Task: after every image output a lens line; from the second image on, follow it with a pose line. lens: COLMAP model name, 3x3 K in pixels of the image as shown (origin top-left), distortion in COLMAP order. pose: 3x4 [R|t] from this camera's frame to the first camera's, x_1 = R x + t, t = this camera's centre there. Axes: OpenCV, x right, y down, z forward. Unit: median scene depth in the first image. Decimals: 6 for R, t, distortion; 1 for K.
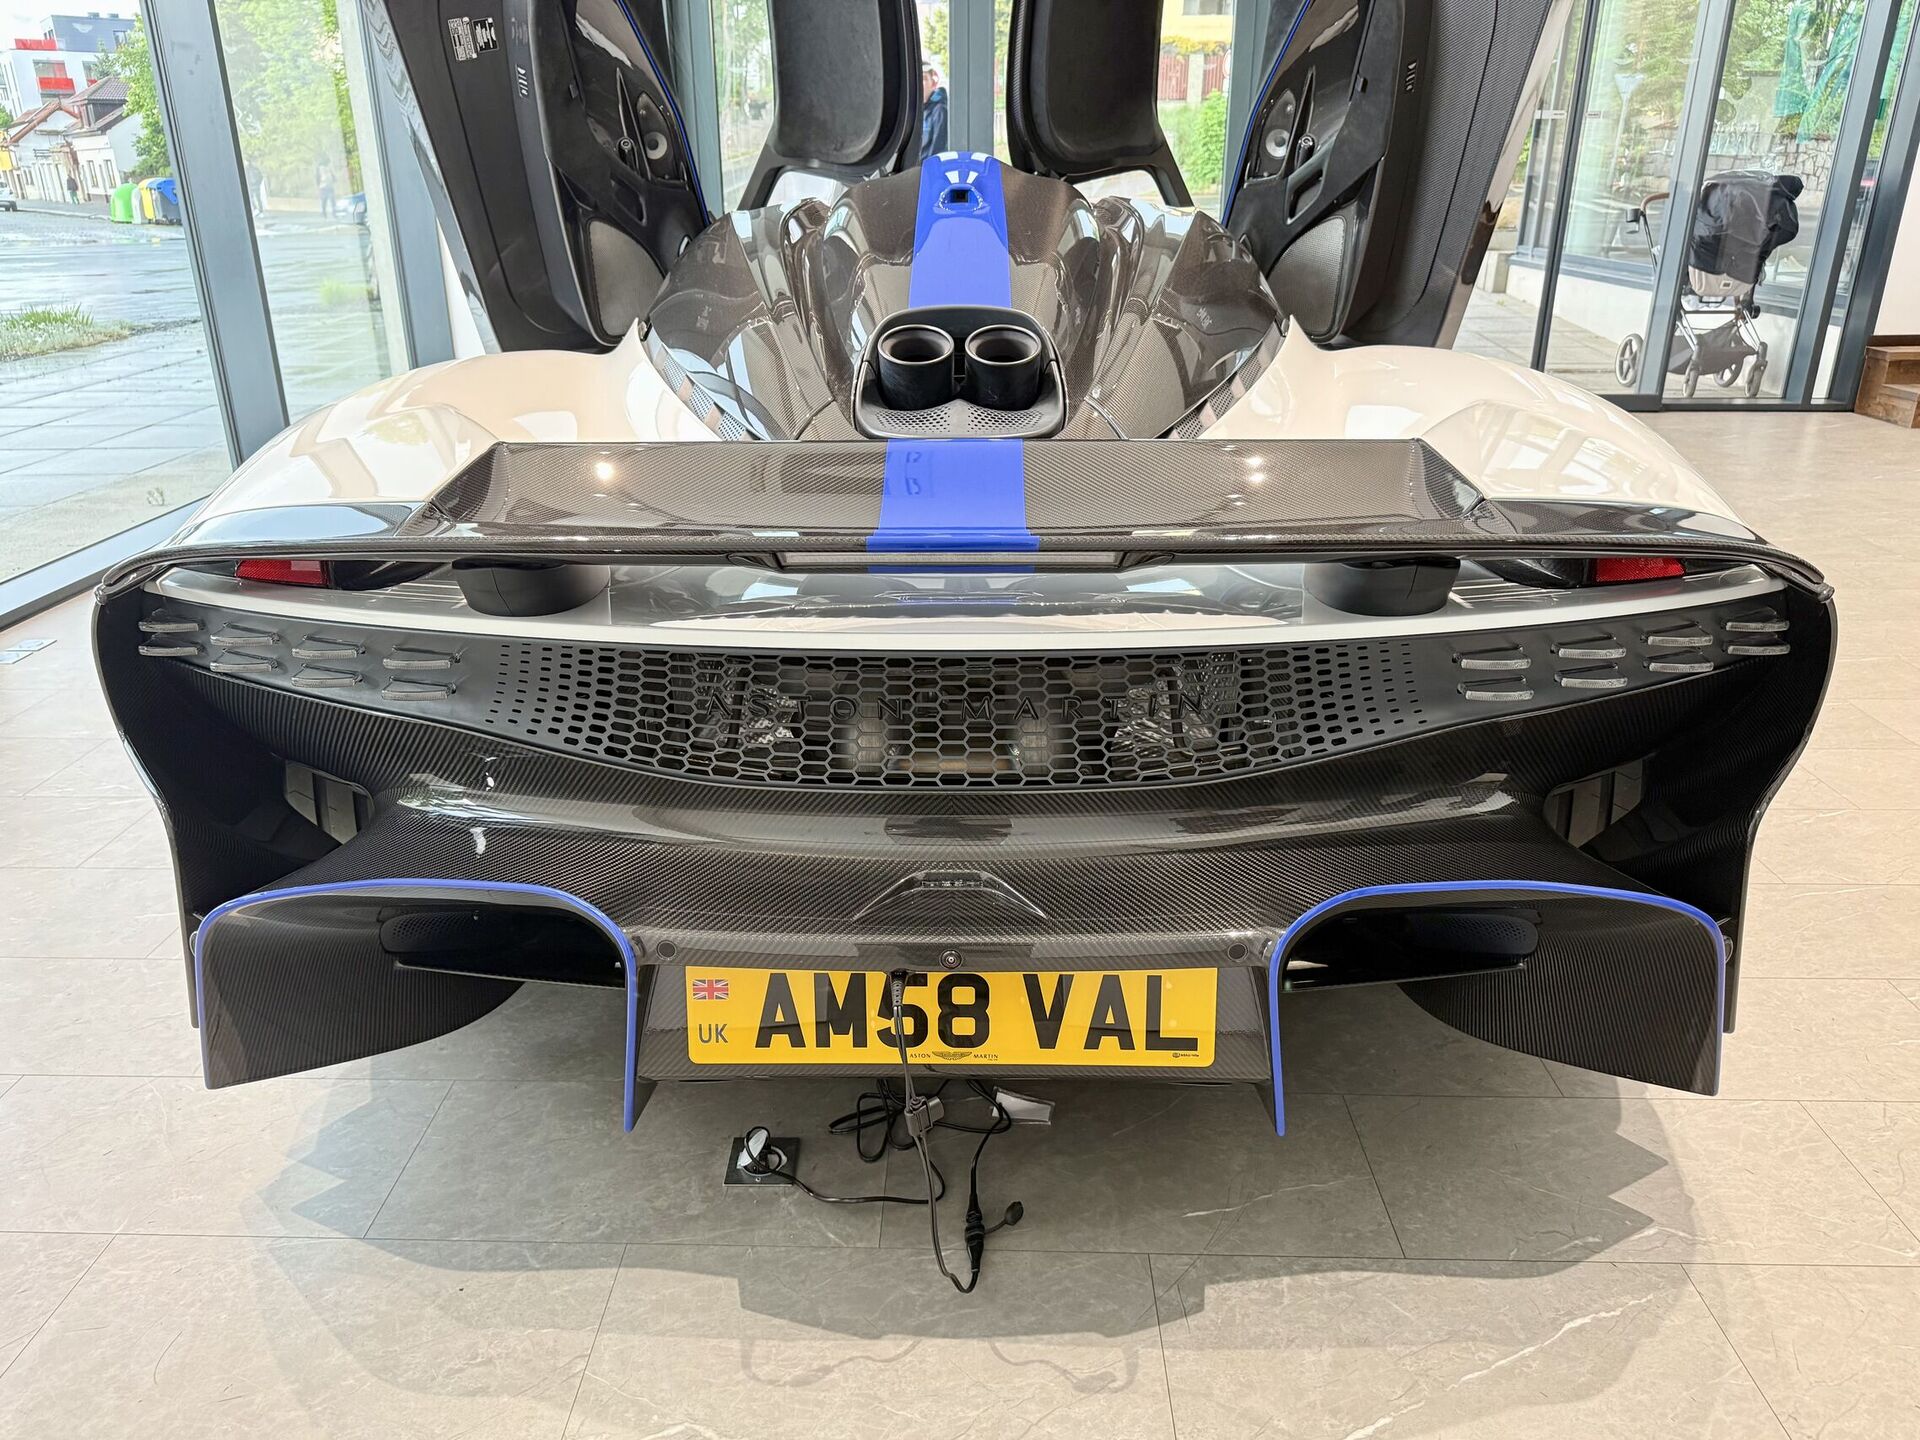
lens RADIAL K [[1353.6, 0, 960.0], [0, 1353.6, 720.0], [0, 0, 1]] dist [0.127085, -0.126227]
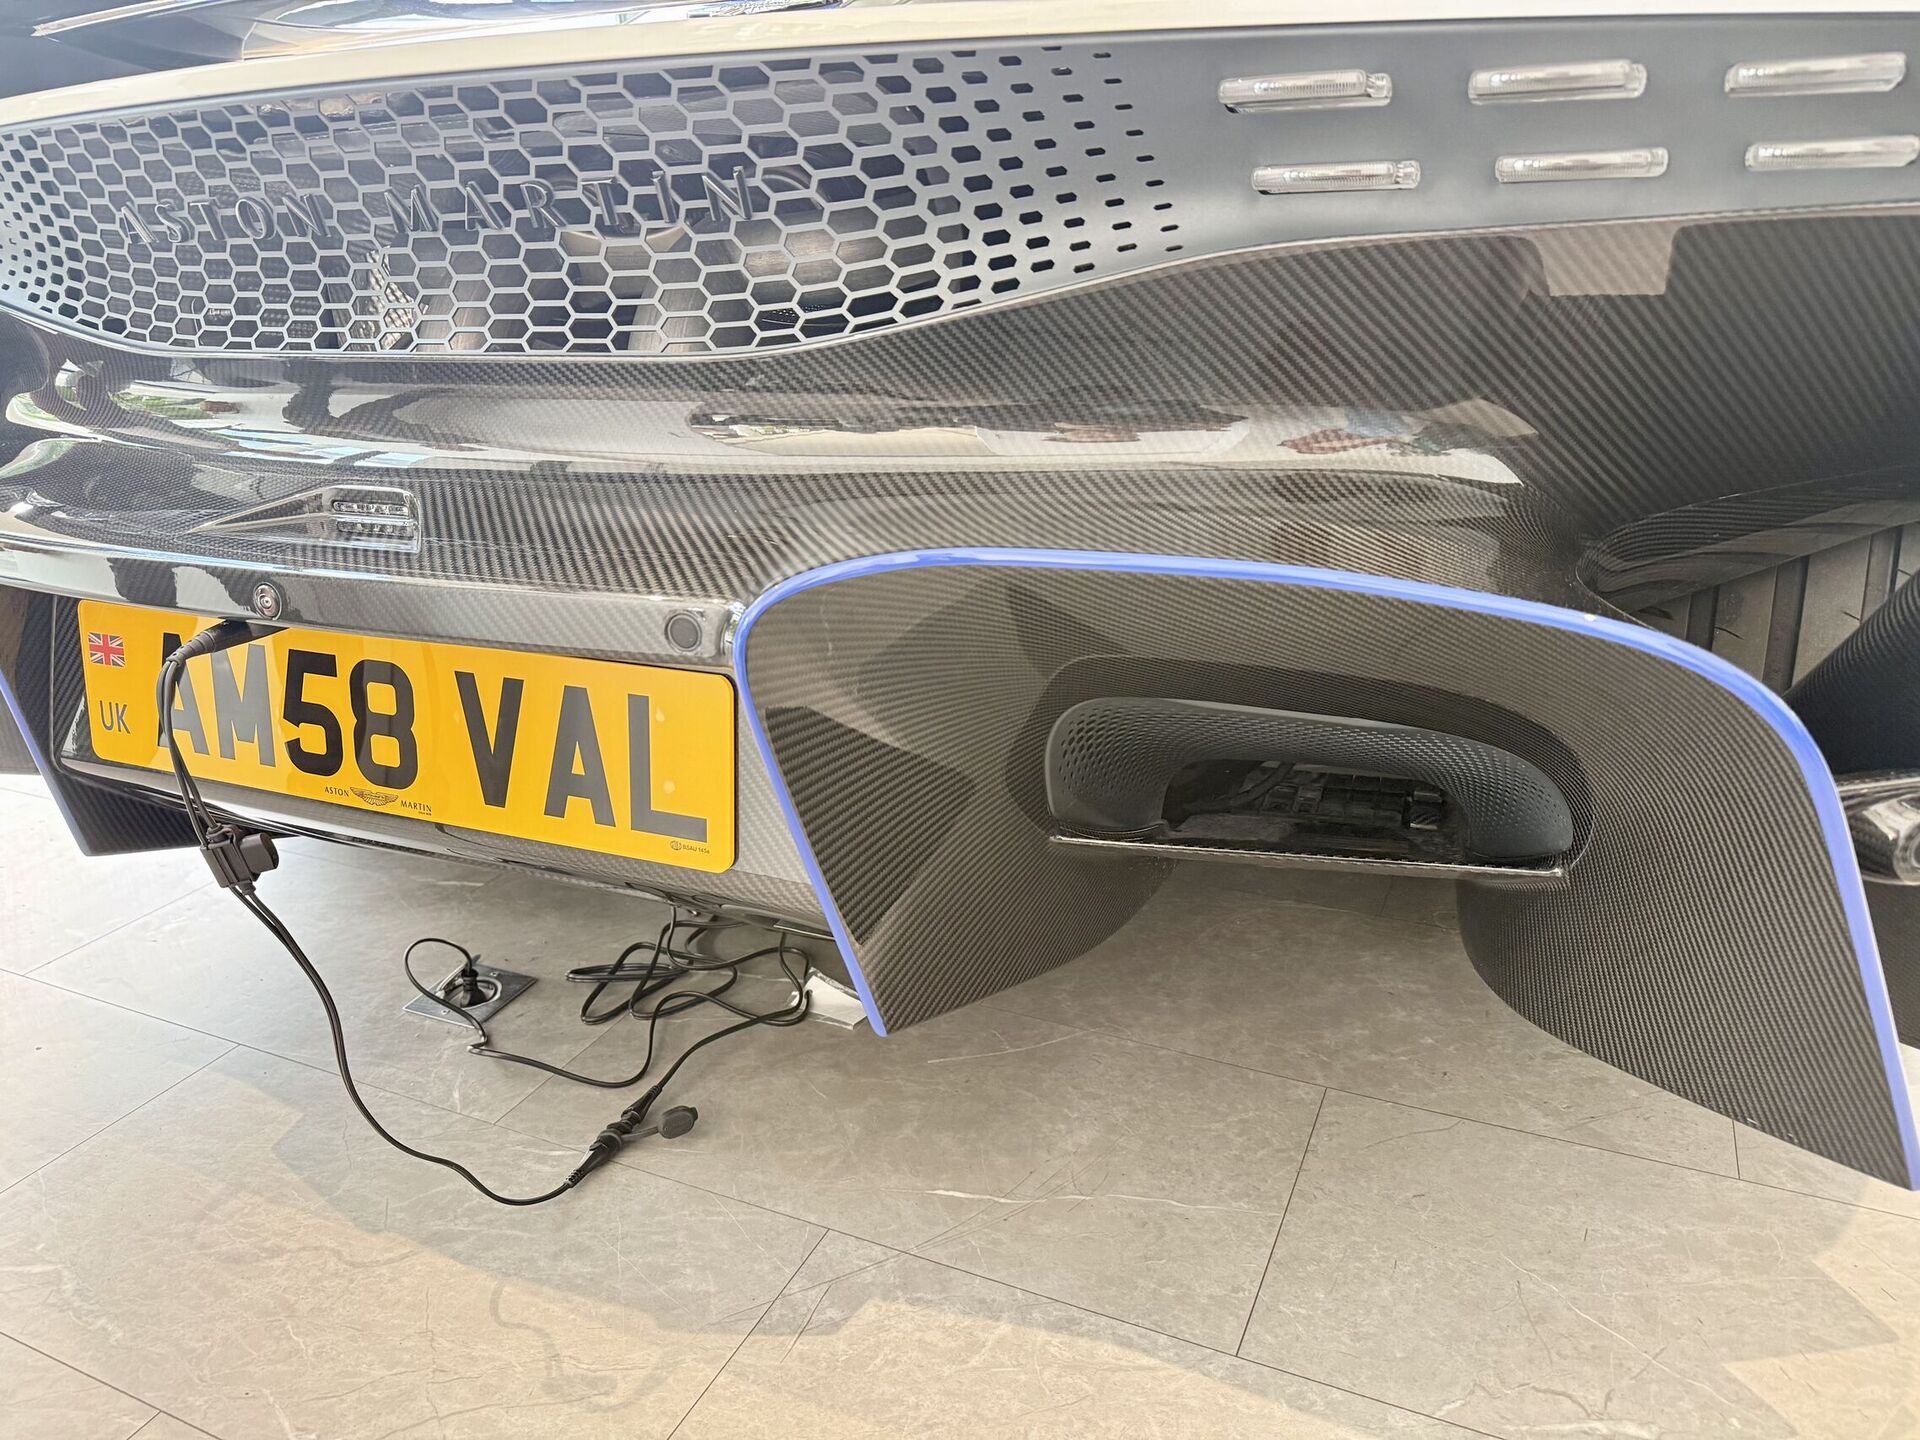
lens RADIAL K [[1353.6, 0, 960.0], [0, 1353.6, 720.0], [0, 0, 1]] dist [0.127085, -0.126227]
pose [[0.910926, 0.110870, -0.397392, 0.489416], [-0.116961, 0.993096, 0.008963, 0.176775], [0.395643, 0.038315, 0.917605, 0.534839]]
